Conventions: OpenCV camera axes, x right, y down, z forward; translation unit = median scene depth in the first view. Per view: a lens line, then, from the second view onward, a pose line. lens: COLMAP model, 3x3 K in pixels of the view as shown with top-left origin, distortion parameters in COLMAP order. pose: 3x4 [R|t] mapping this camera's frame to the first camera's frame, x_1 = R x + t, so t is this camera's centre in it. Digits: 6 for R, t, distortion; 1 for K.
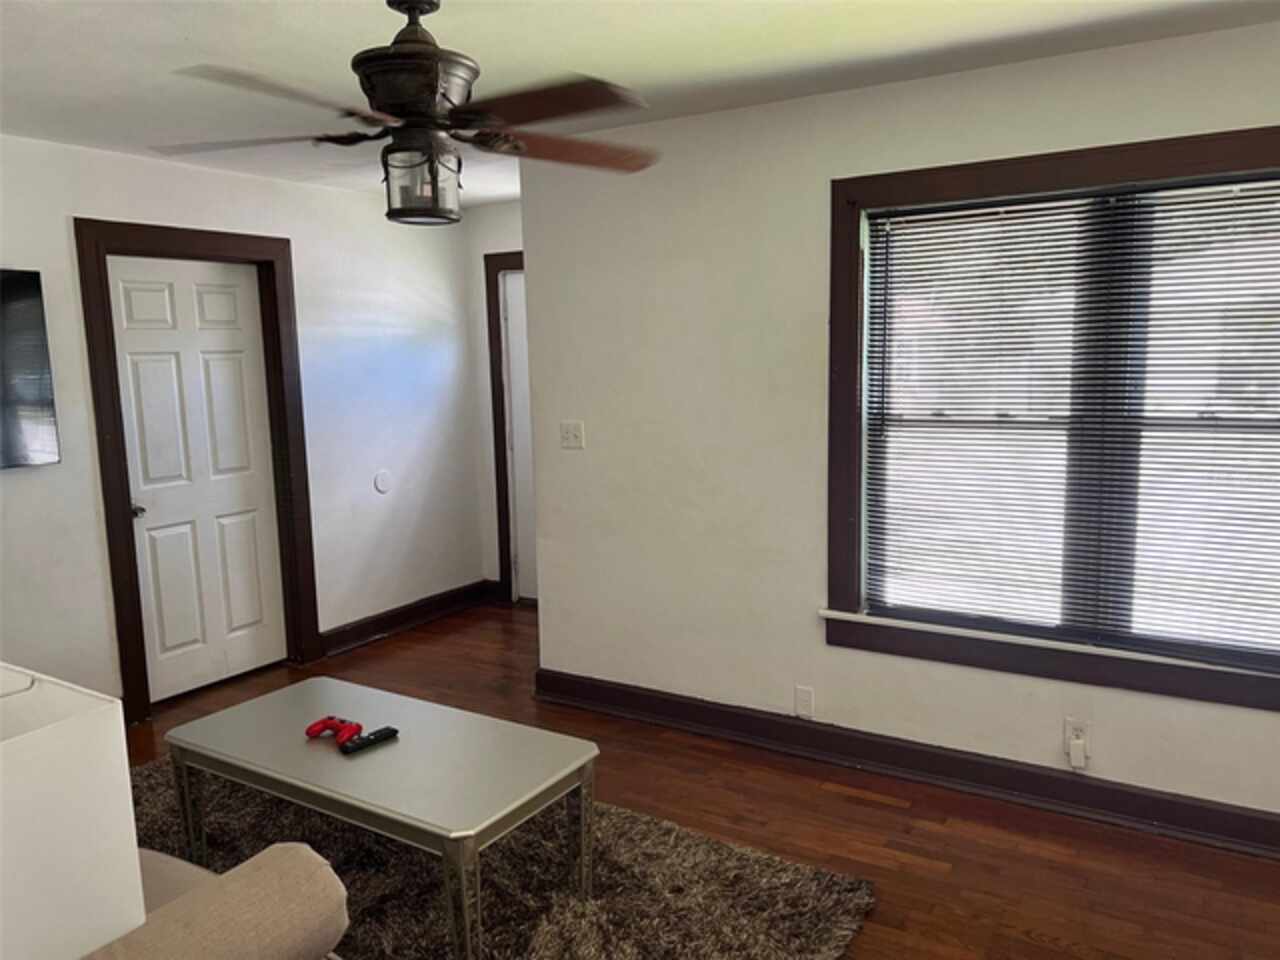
lens RADIAL K [[955.4, 0, 635.1], [0, 955.4, 479.1], [0, 0, 1]] dist [0.054579, -0.060086]
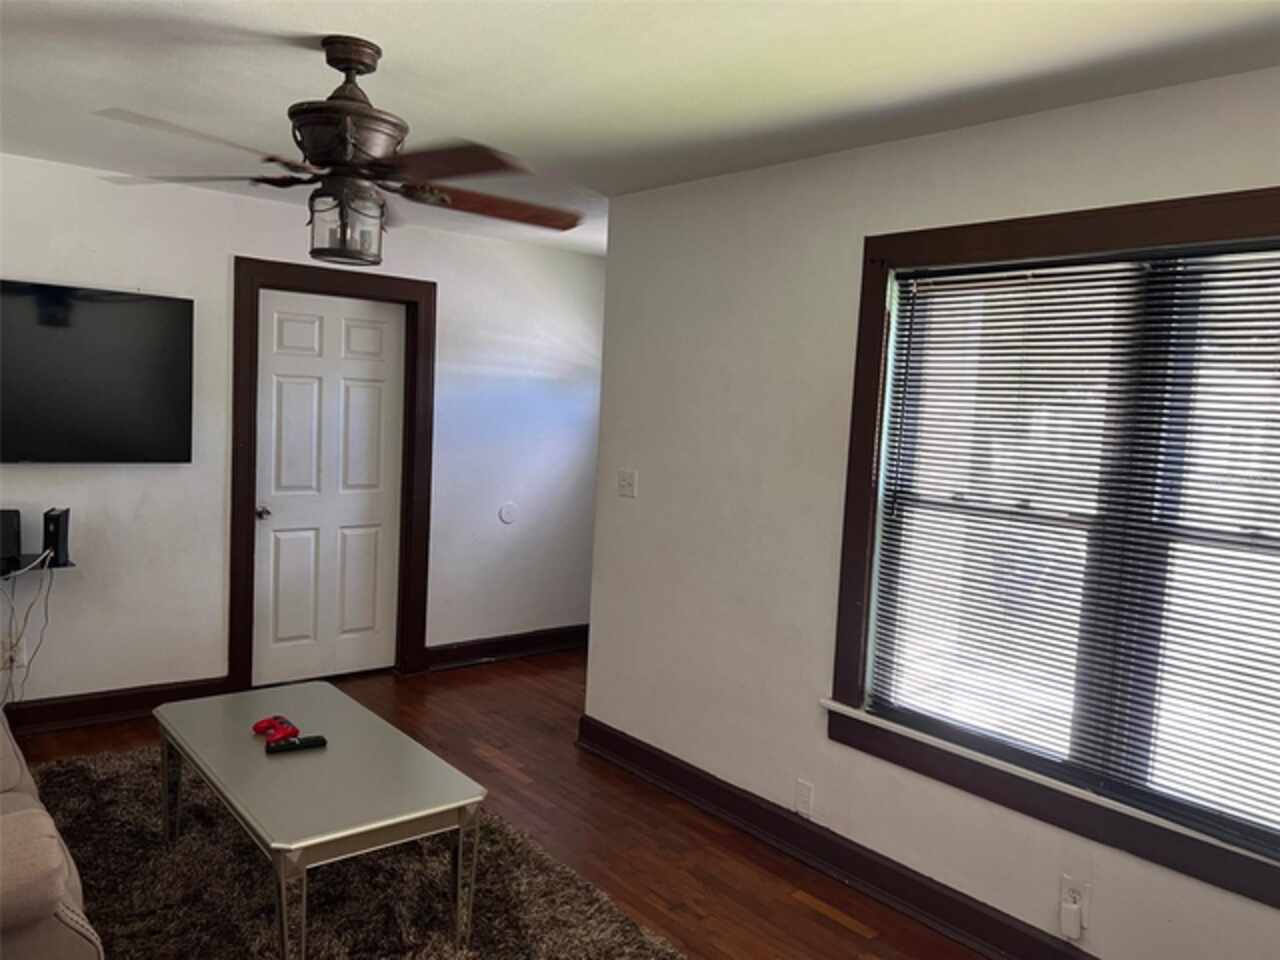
lens RADIAL K [[955.4, 0, 635.1], [0, 955.4, 479.1], [0, 0, 1]] dist [0.054579, -0.060086]
pose [[0.948322, 0.098488, -0.301639, 0.281211], [-0.115587, 0.992519, -0.039326, -0.014889], [0.295509, 0.072159, 0.952611, 0.061546]]
